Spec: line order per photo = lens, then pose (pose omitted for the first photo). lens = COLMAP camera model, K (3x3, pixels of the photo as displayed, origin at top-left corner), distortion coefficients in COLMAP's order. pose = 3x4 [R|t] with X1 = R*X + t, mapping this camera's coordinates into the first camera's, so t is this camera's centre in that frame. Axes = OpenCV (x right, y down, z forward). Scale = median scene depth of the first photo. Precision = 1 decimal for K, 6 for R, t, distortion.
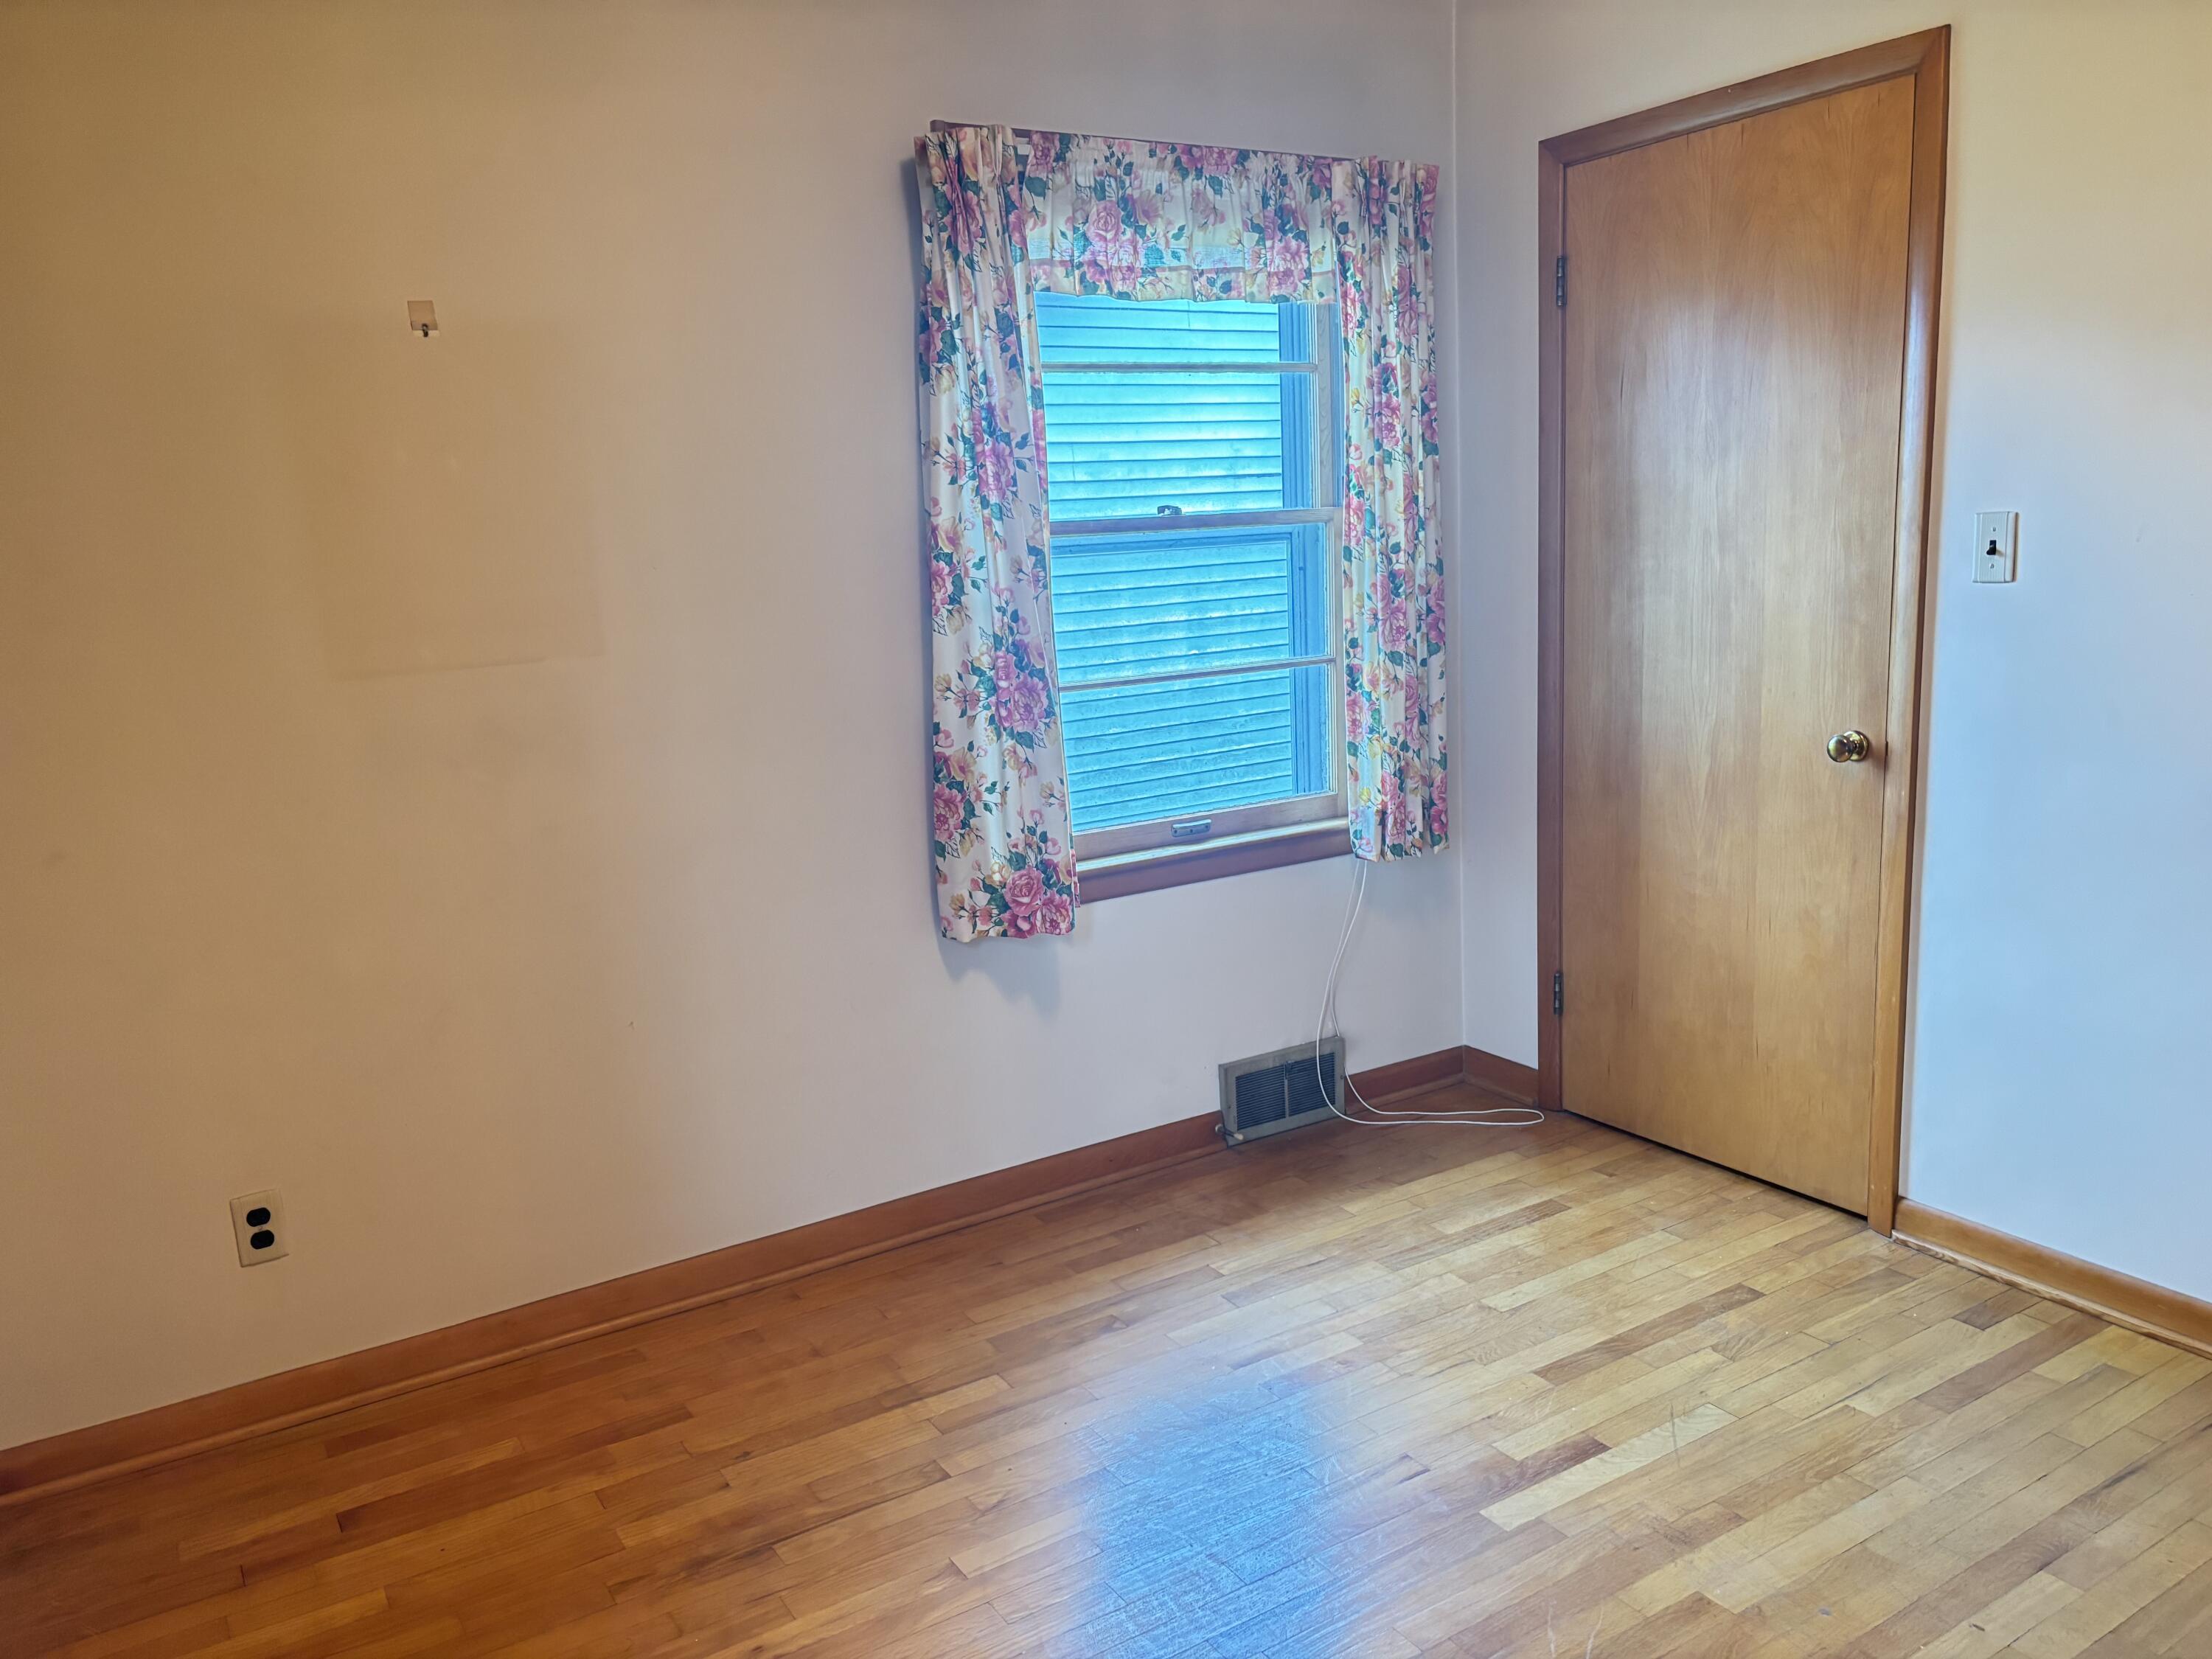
lens RADIAL K [[1678.2, 0, 1100.2], [0, 1678.2, 824.6], [0, 0, 1]] dist [0.029229, -0.035260]
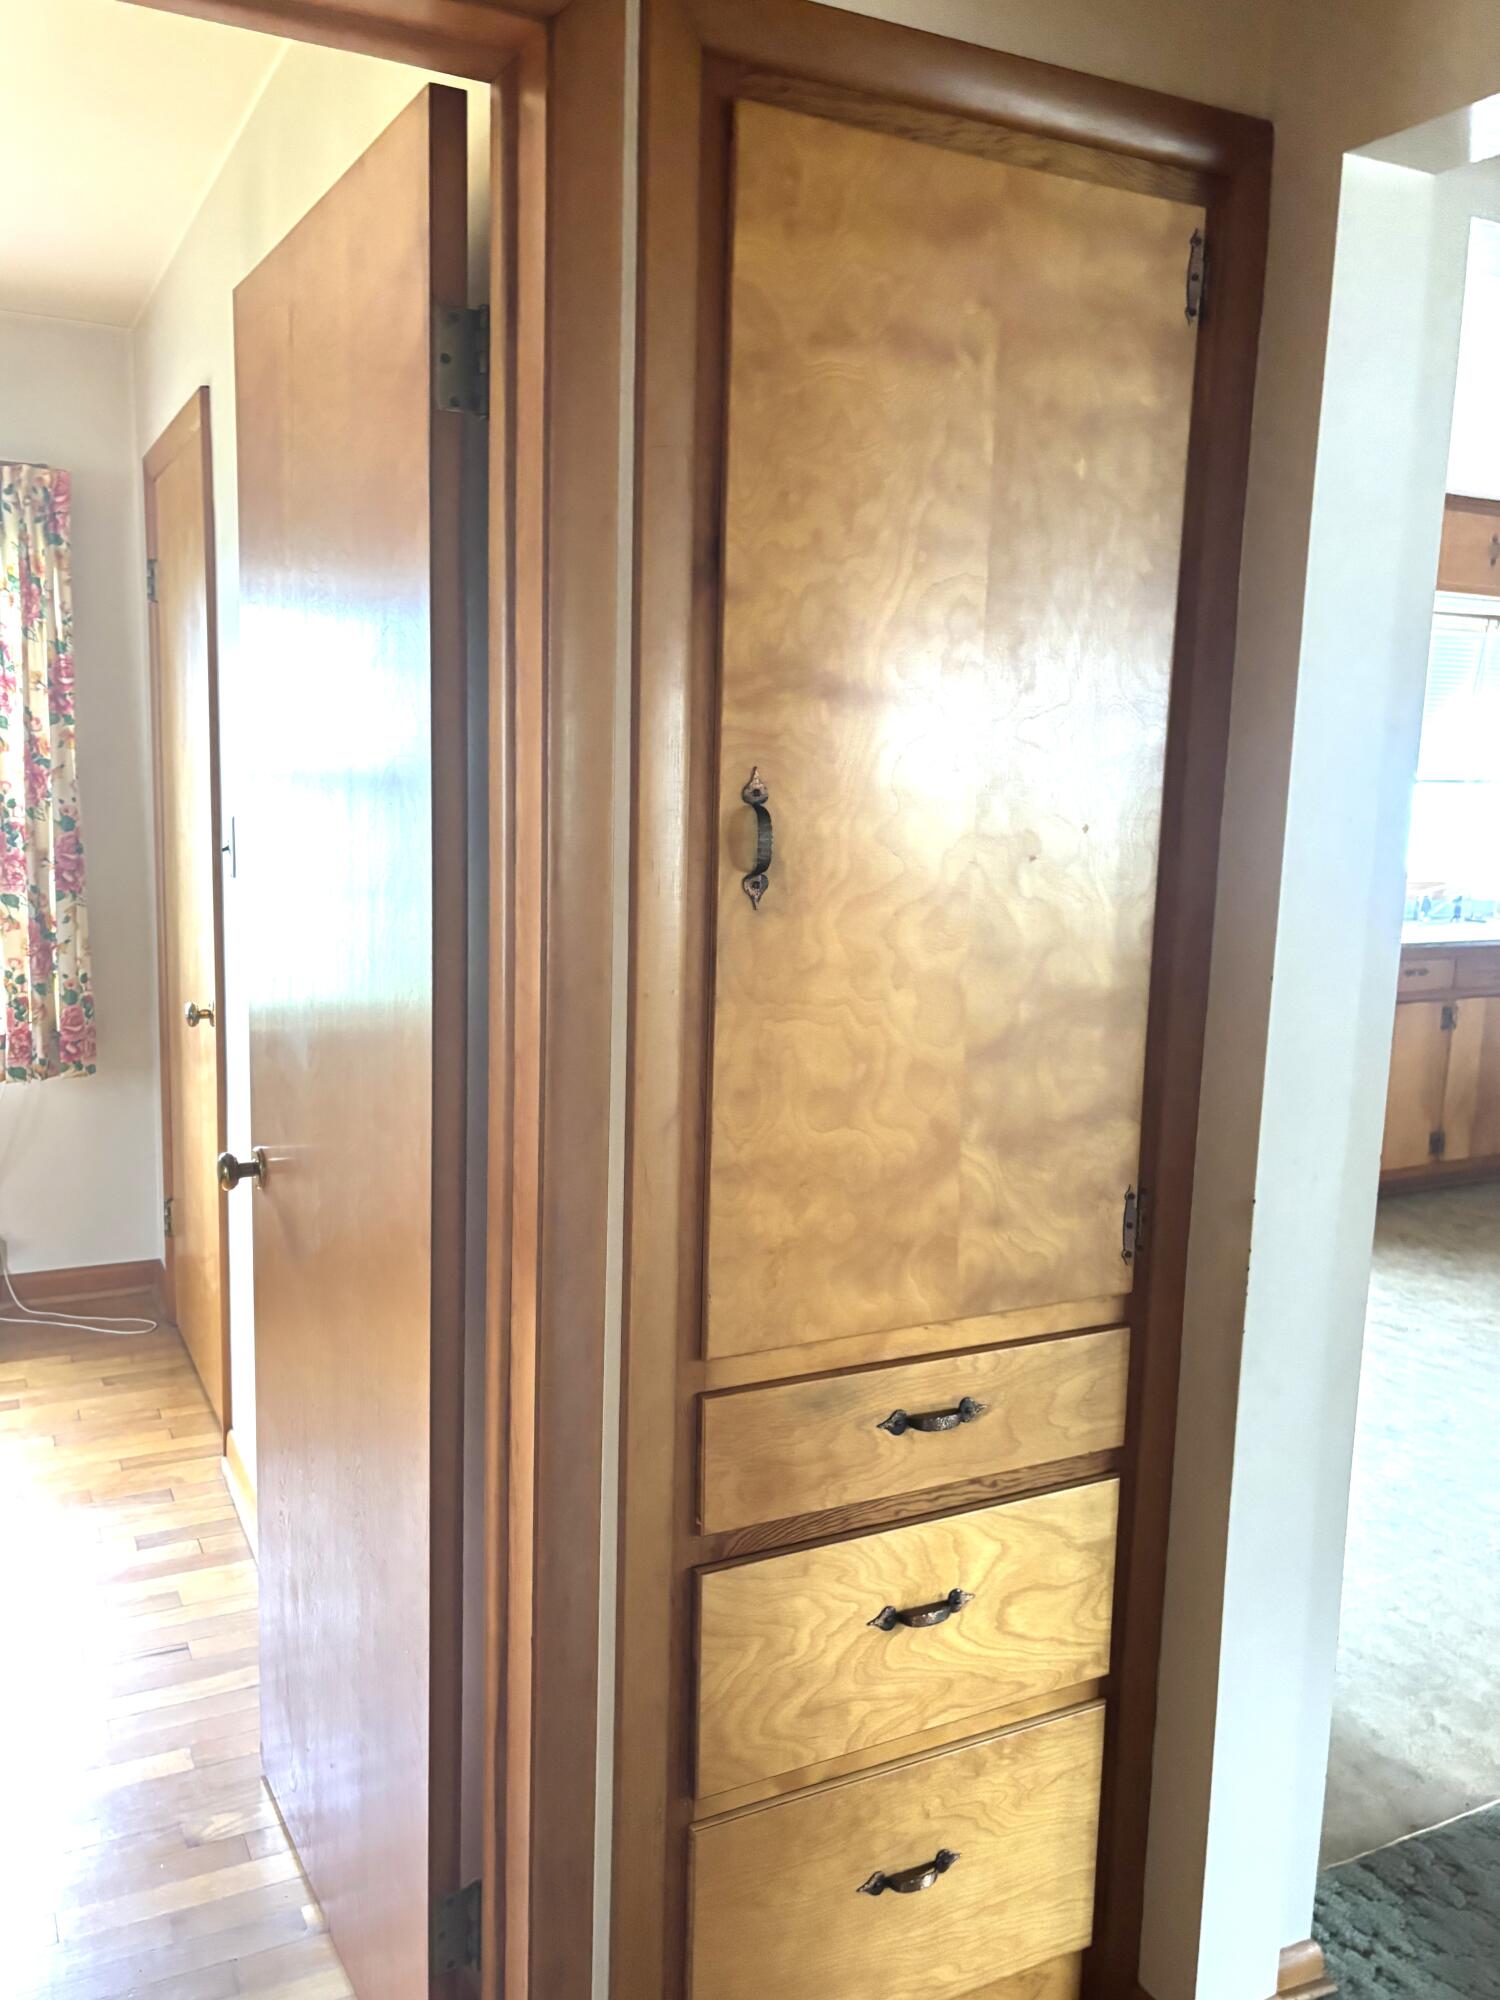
lens RADIAL K [[1517.3, 0, 750.9], [0, 1517.3, 997.3], [0, 0, 1]] dist [0.029229, -0.035260]
pose [[0.991302, 0.082498, -0.102544, 0.882786], [-0.087053, 0.995369, -0.040764, -0.042082], [0.098706, 0.049336, 0.993893, 0.048440]]
